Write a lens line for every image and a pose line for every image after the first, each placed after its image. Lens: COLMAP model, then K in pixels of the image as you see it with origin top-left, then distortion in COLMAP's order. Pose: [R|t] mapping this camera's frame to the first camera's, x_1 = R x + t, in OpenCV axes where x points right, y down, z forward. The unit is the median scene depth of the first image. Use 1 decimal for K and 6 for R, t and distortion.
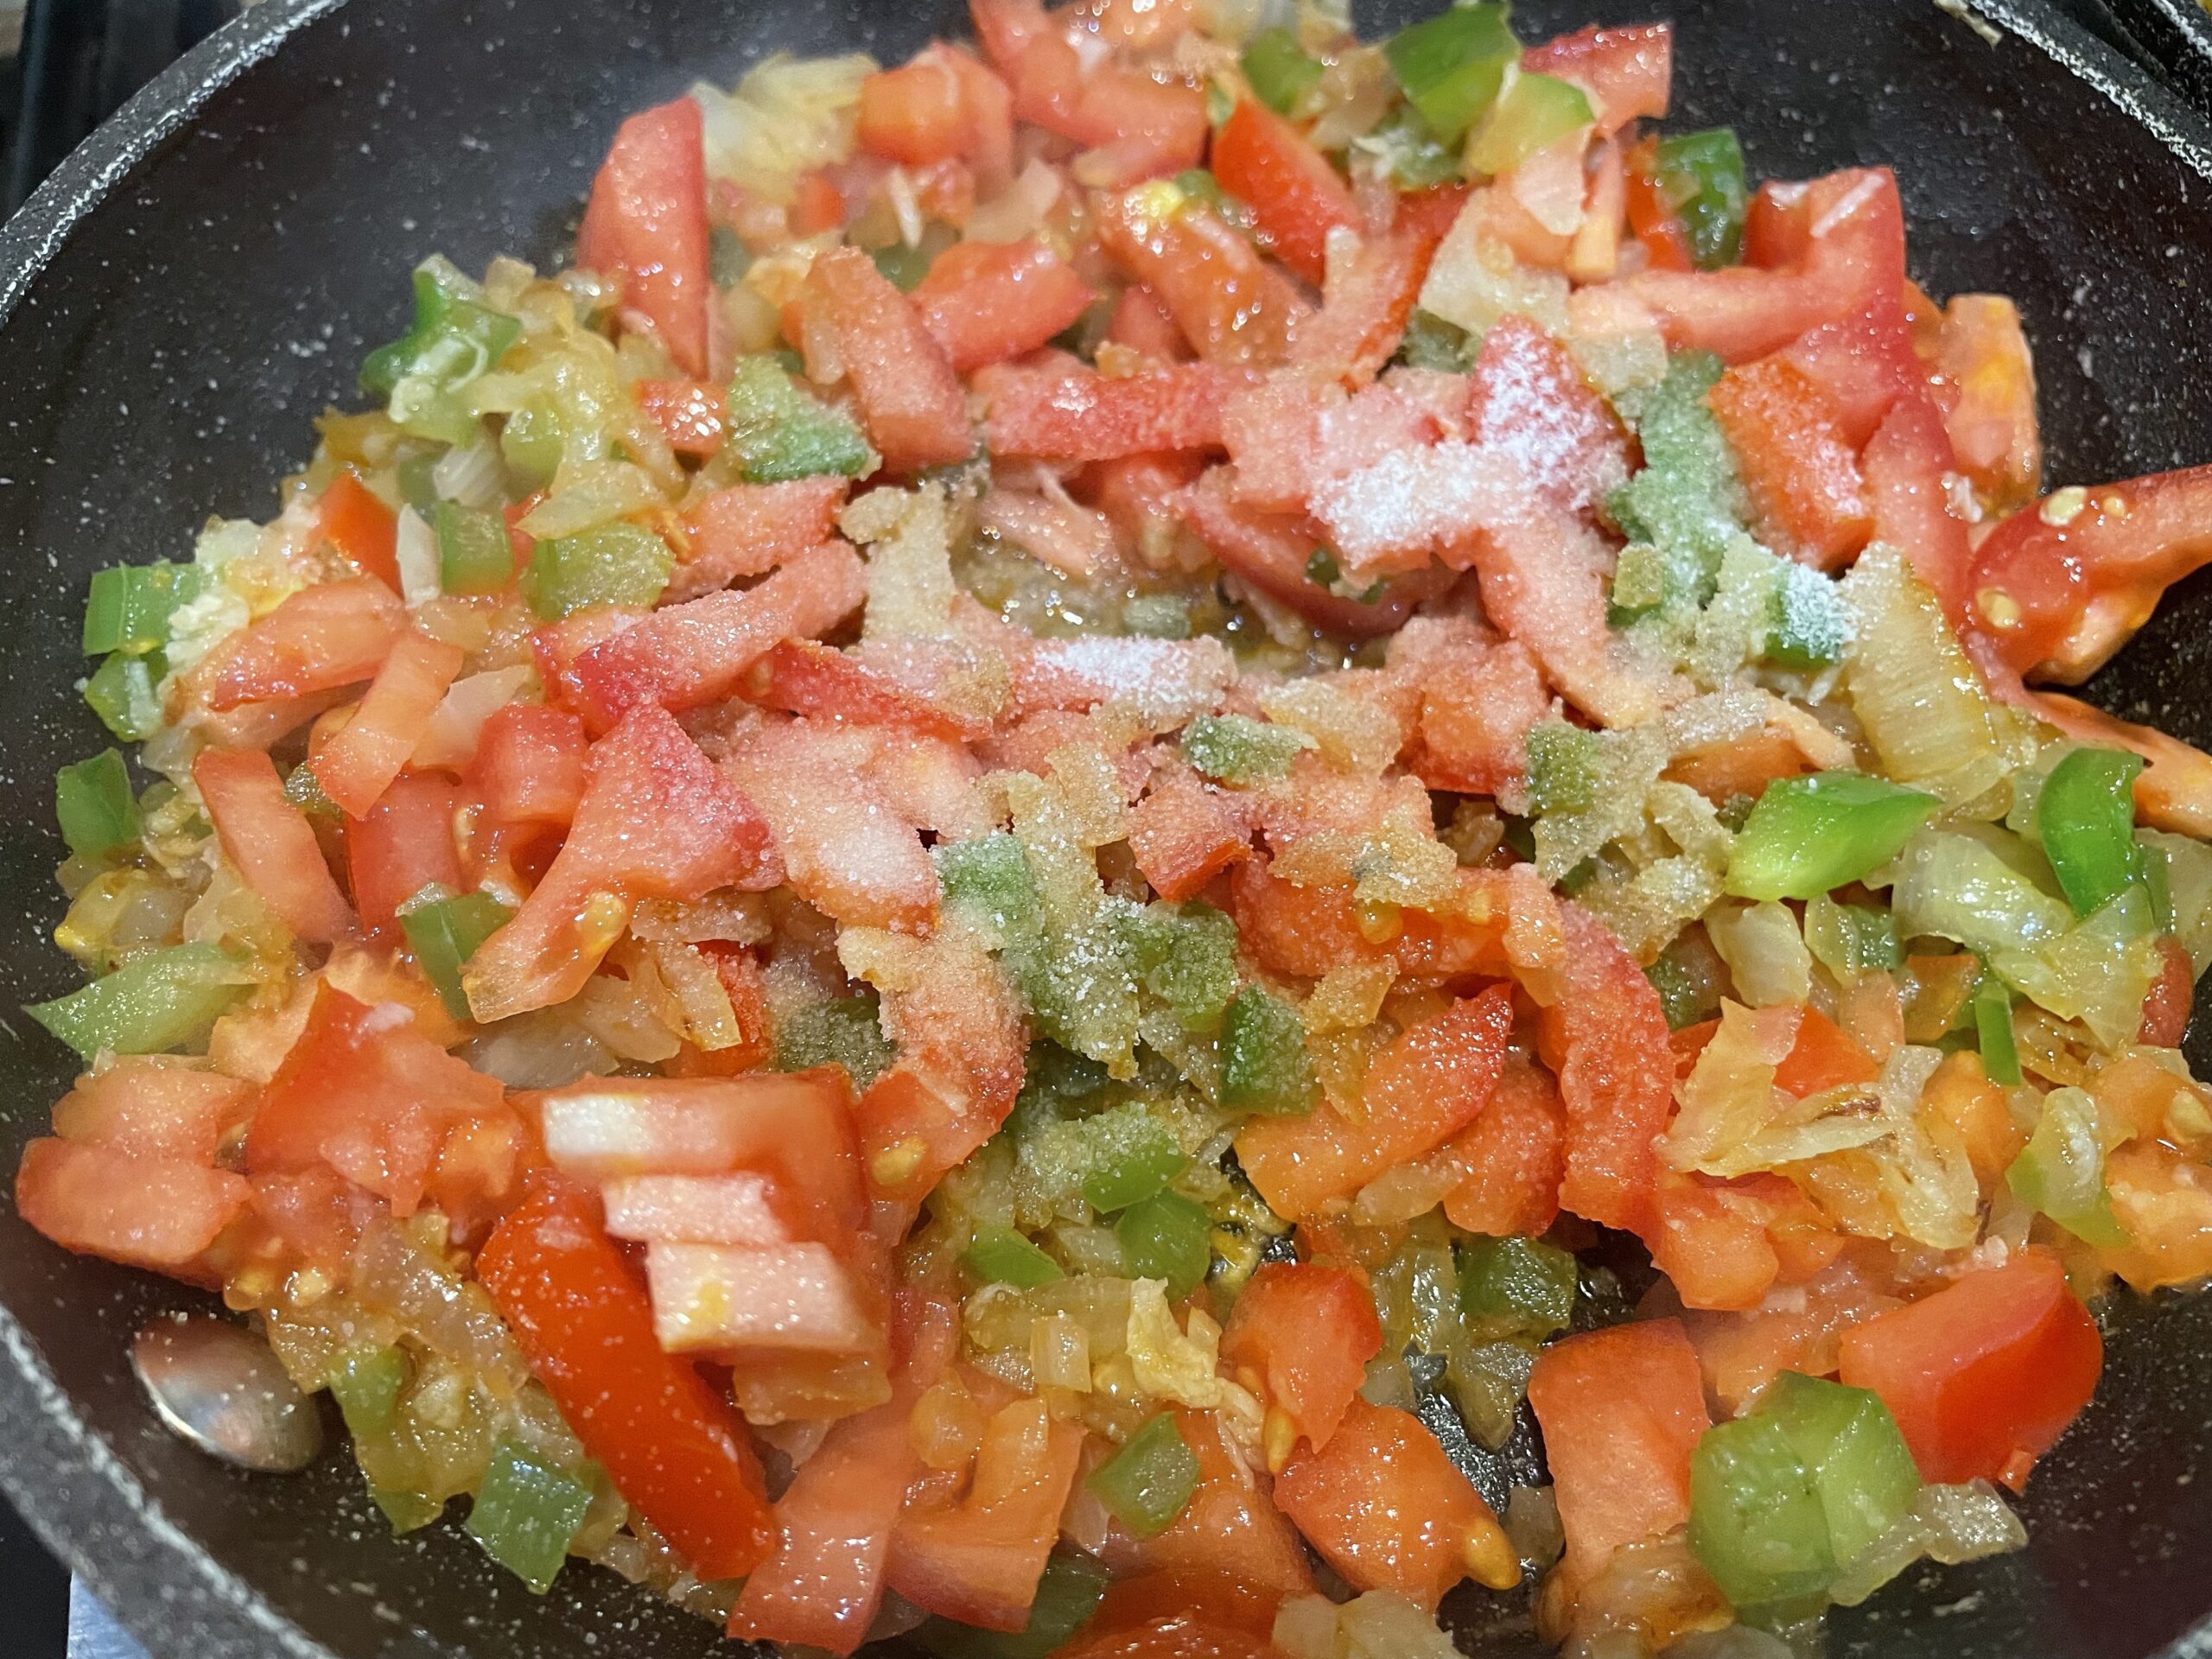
lens RADIAL K [[1797.3, 0, 1088.5], [0, 1797.3, 815.2], [0, 0, 1]] dist [0.054583, -0.124093]
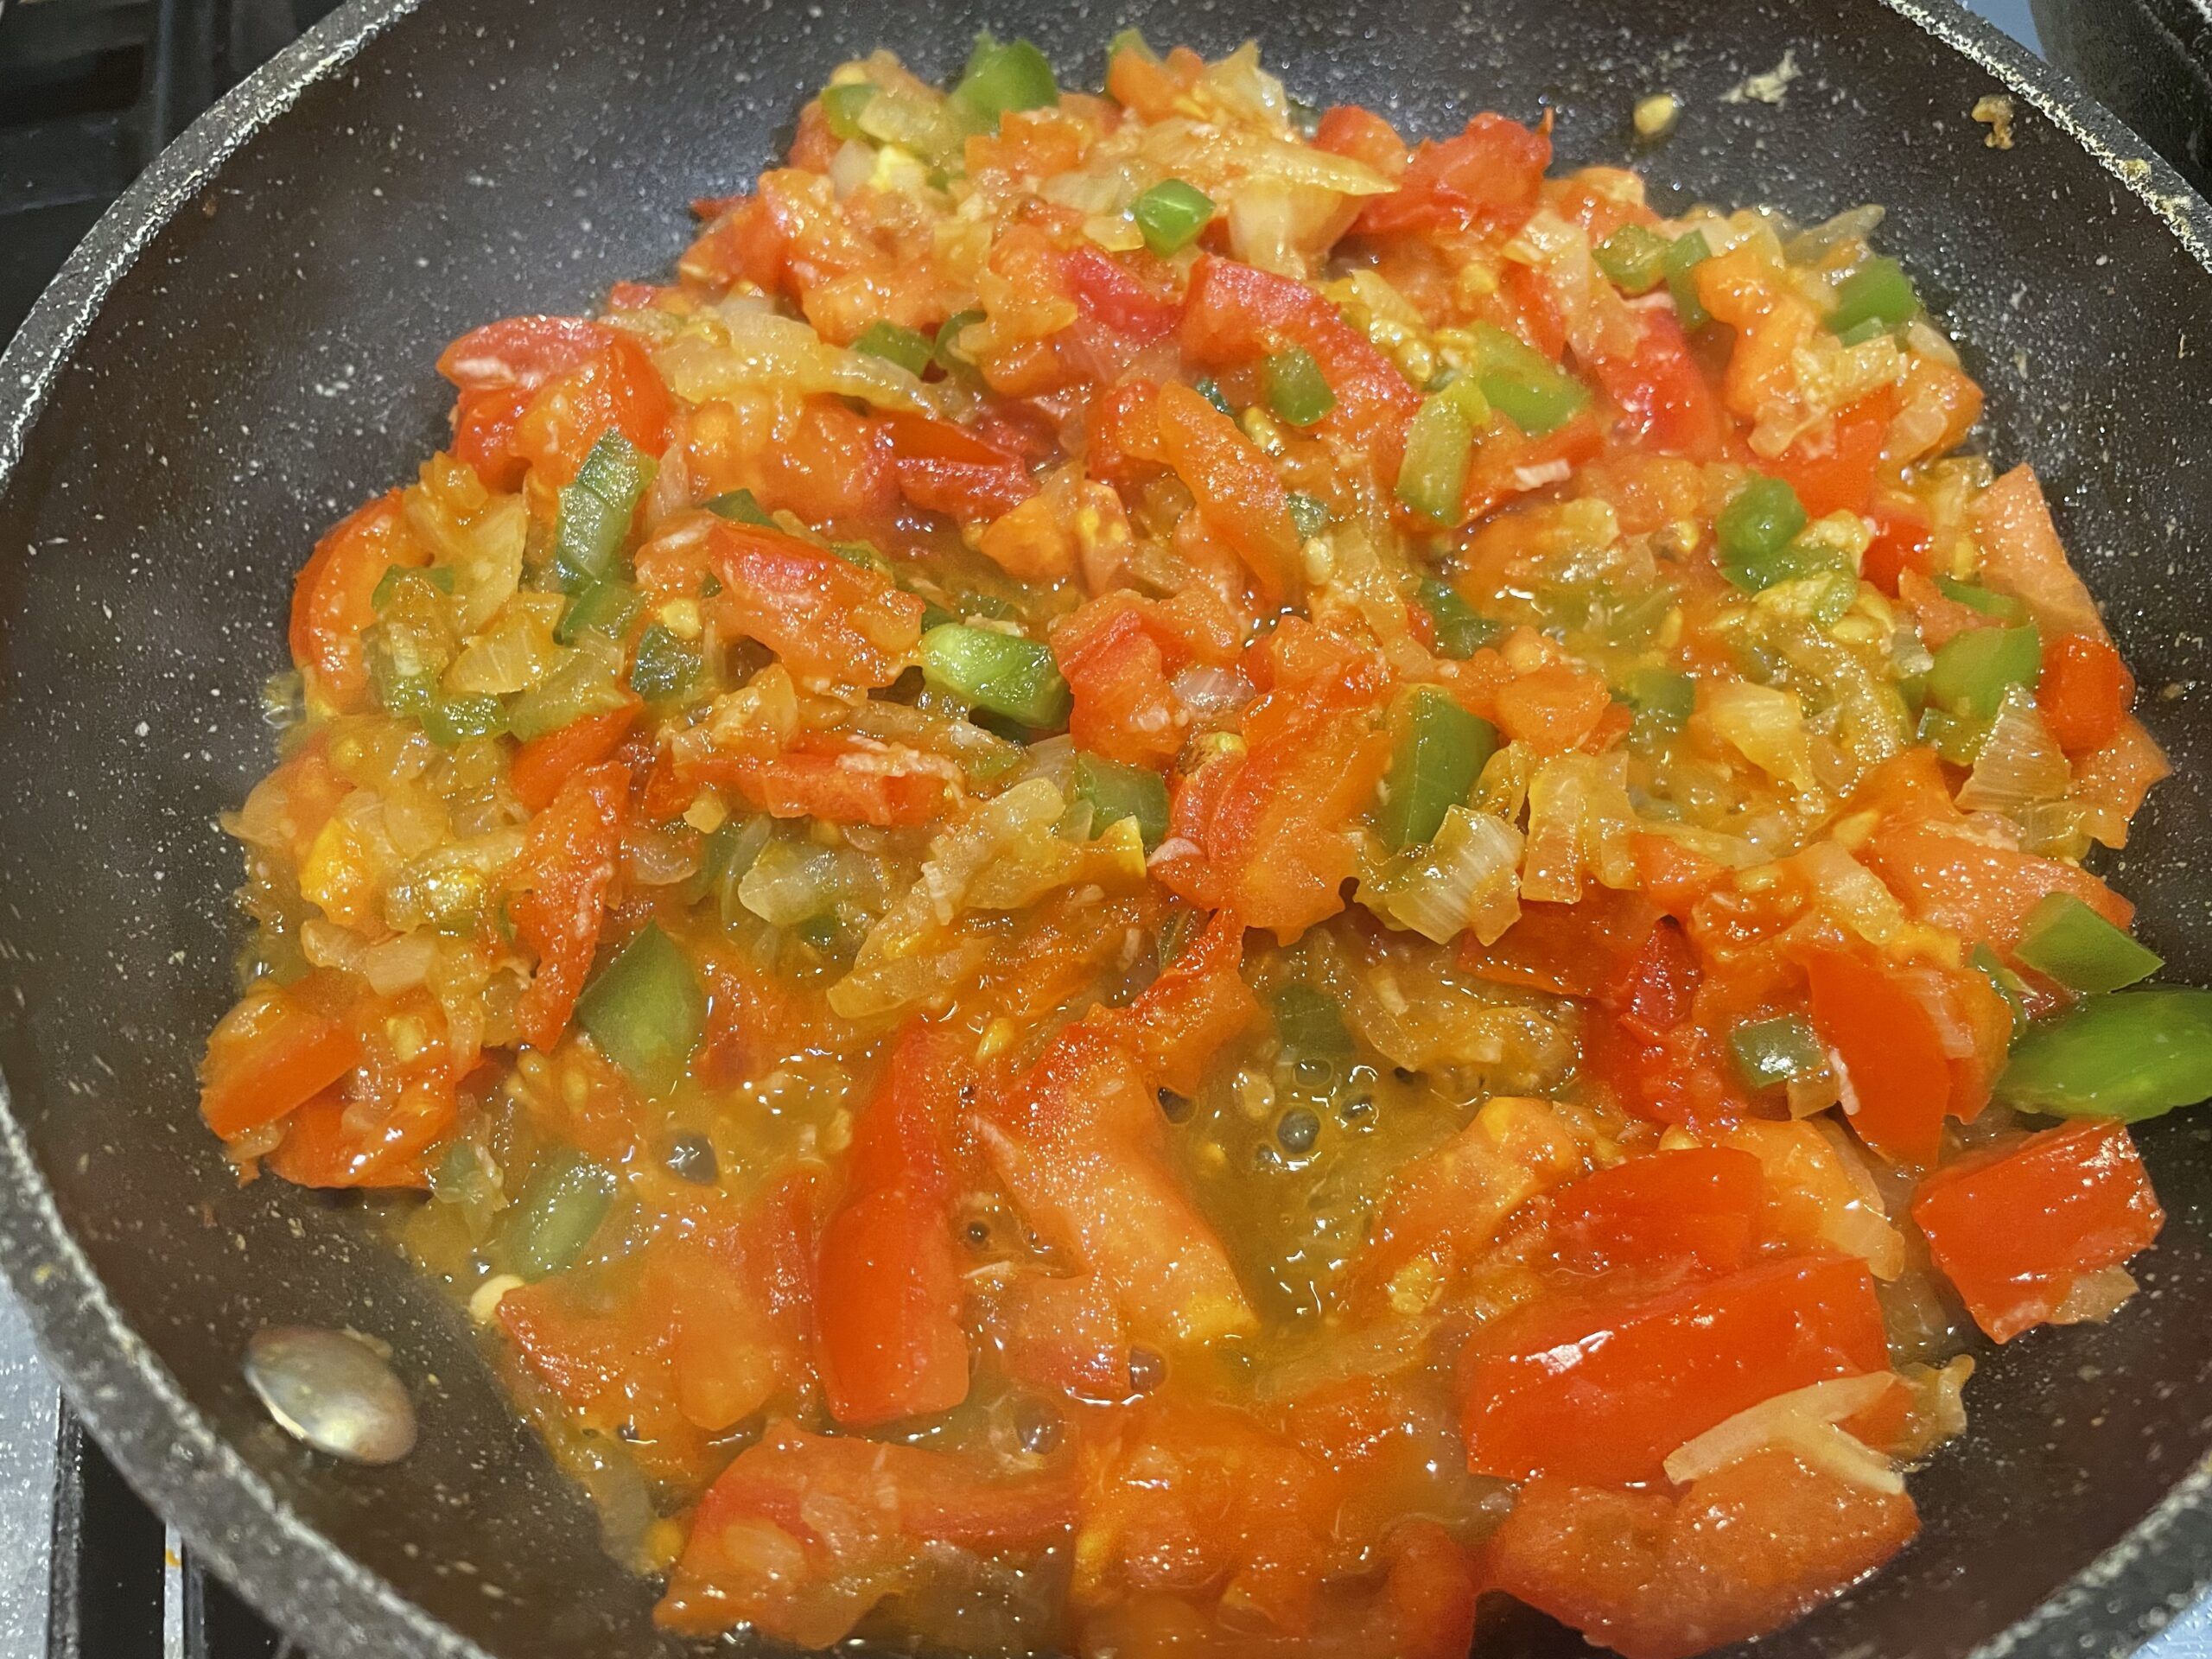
lens RADIAL K [[1797.3, 0, 1099.9], [0, 1797.3, 819.4], [0, 0, 1]] dist [0.054583, -0.124093]
pose [[0.999561, -0.026032, 0.014168, -0.010065], [0.025404, 0.998760, 0.042817, -0.046289], [-0.015265, -0.042439, 0.998982, -0.065397]]
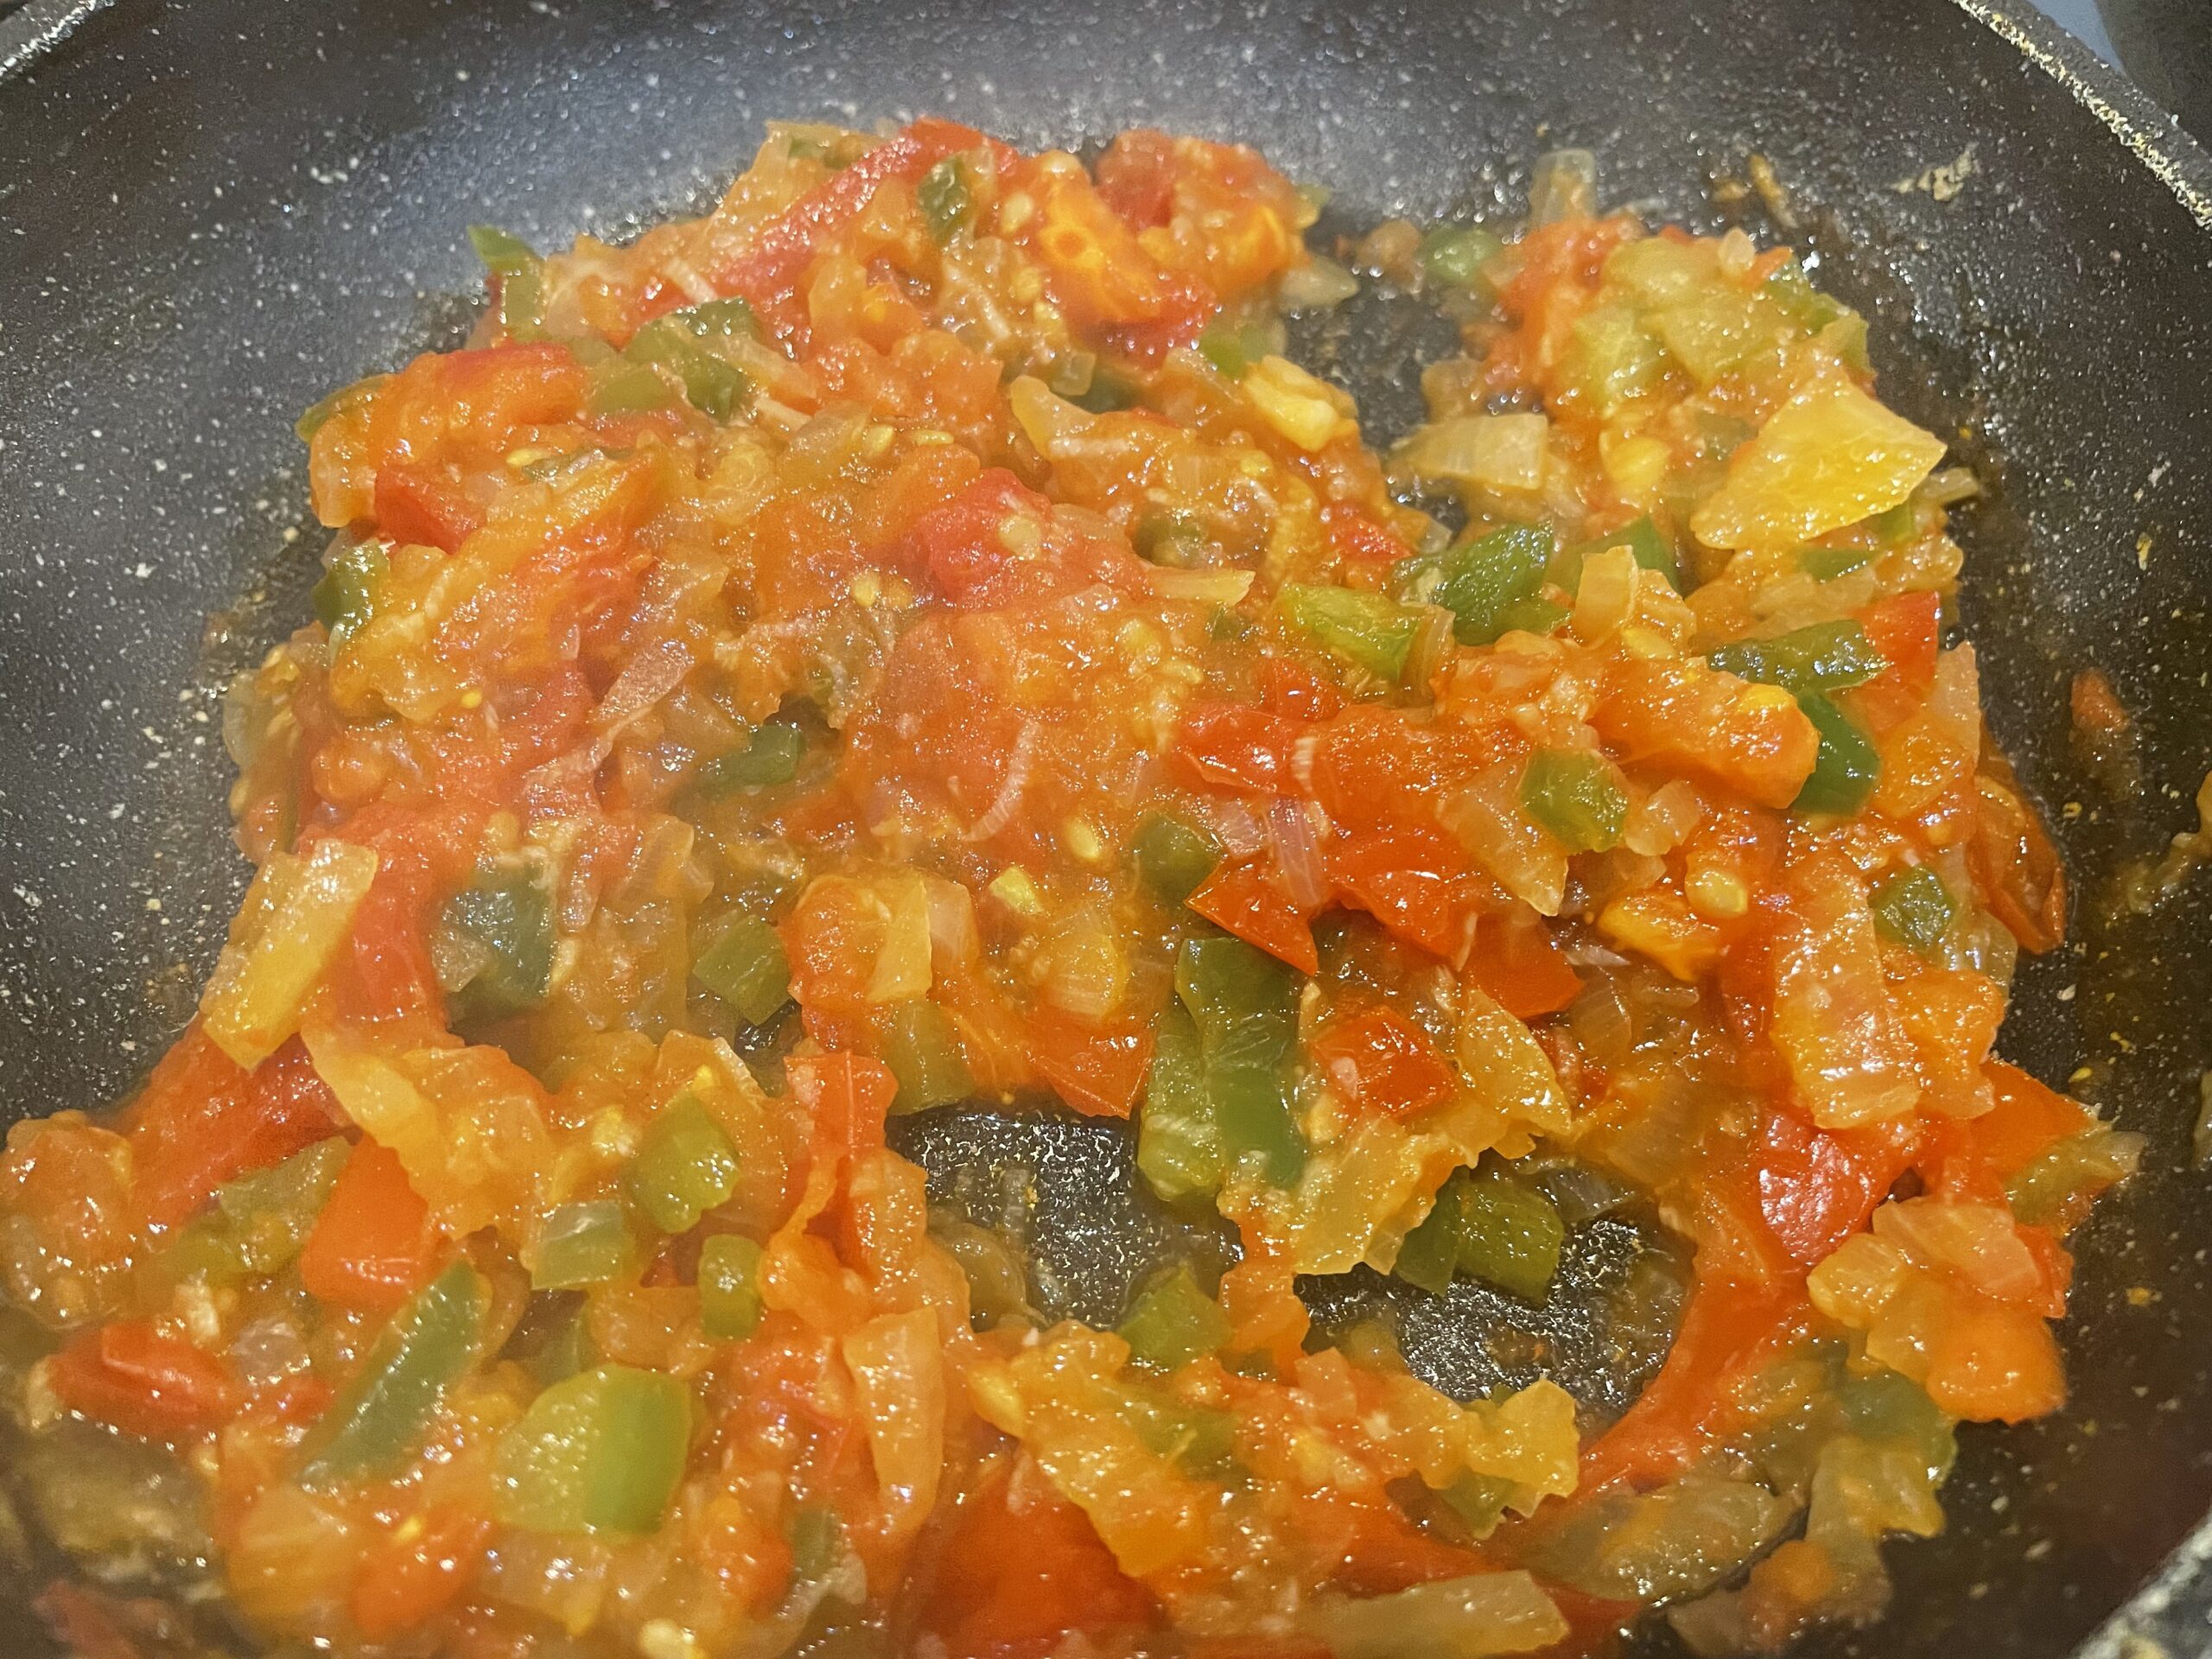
lens RADIAL K [[1797.3, 0, 1101.8], [0, 1797.3, 839.9], [0, 0, 1]] dist [0.054583, -0.124093]
pose [[0.959900, 0.234273, -0.153977, 0.253219], [-0.231506, 0.972170, 0.035916, -0.032532], [0.158106, 0.001171, 0.987421, 0.062580]]
